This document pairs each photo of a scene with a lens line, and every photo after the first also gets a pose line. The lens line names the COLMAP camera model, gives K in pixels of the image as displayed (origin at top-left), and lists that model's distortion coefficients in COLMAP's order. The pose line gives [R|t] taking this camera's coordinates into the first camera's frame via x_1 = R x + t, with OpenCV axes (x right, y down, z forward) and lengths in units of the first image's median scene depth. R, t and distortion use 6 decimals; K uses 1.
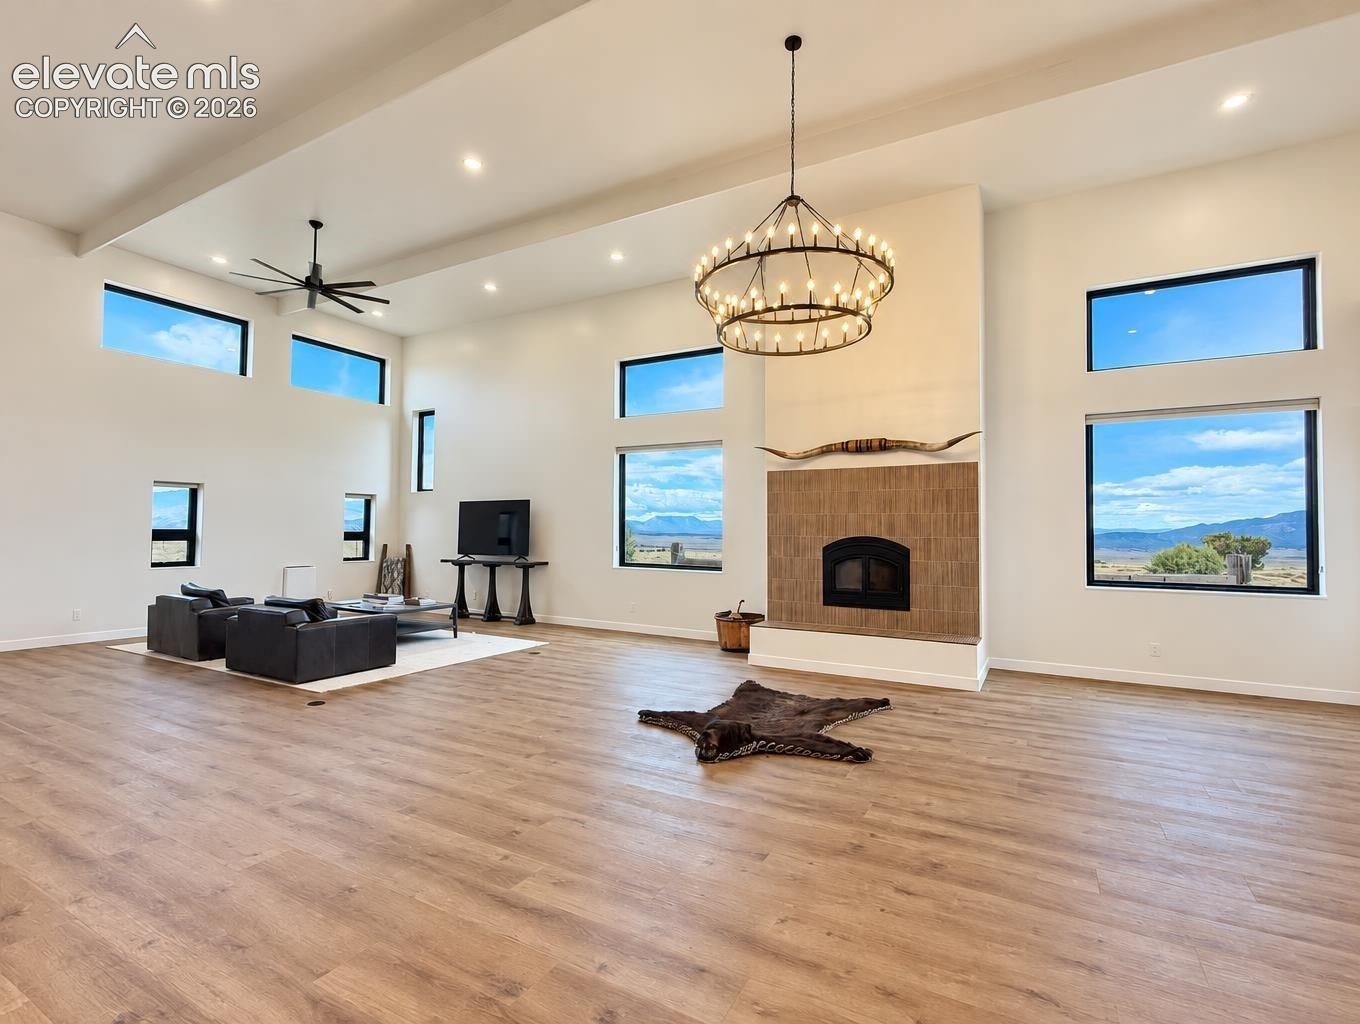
lens RADIAL K [[647.0, 0, 680.0], [0, 647.0, 512.0], [0, 0, 1]] dist [0.000936, -0.000030]
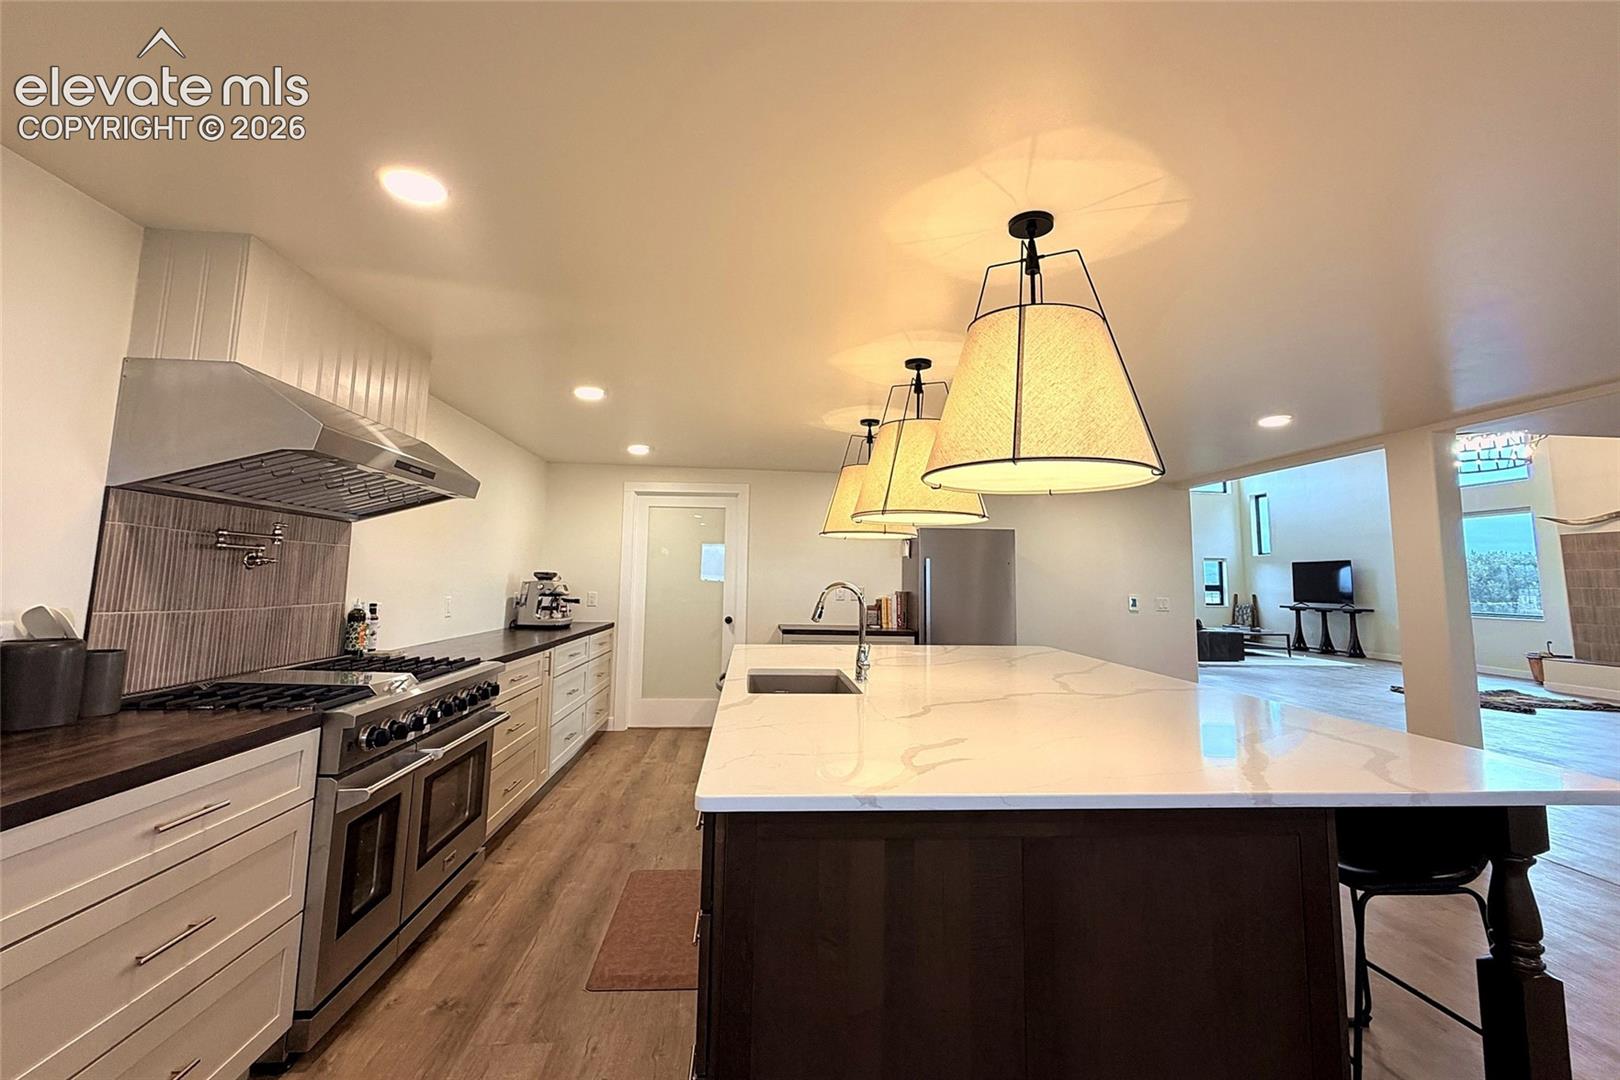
lens RADIAL K [[711.8, 0, 790.6], [0, 711.8, 493.6], [0, 0, 1]] dist [-0.002366, -0.000559]
pose [[0.547741, -0.104746, -0.830065, 0.374468], [0.019692, 0.993471, -0.112372, -0.014674], [0.836416, 0.045205, 0.546227, -0.775430]]
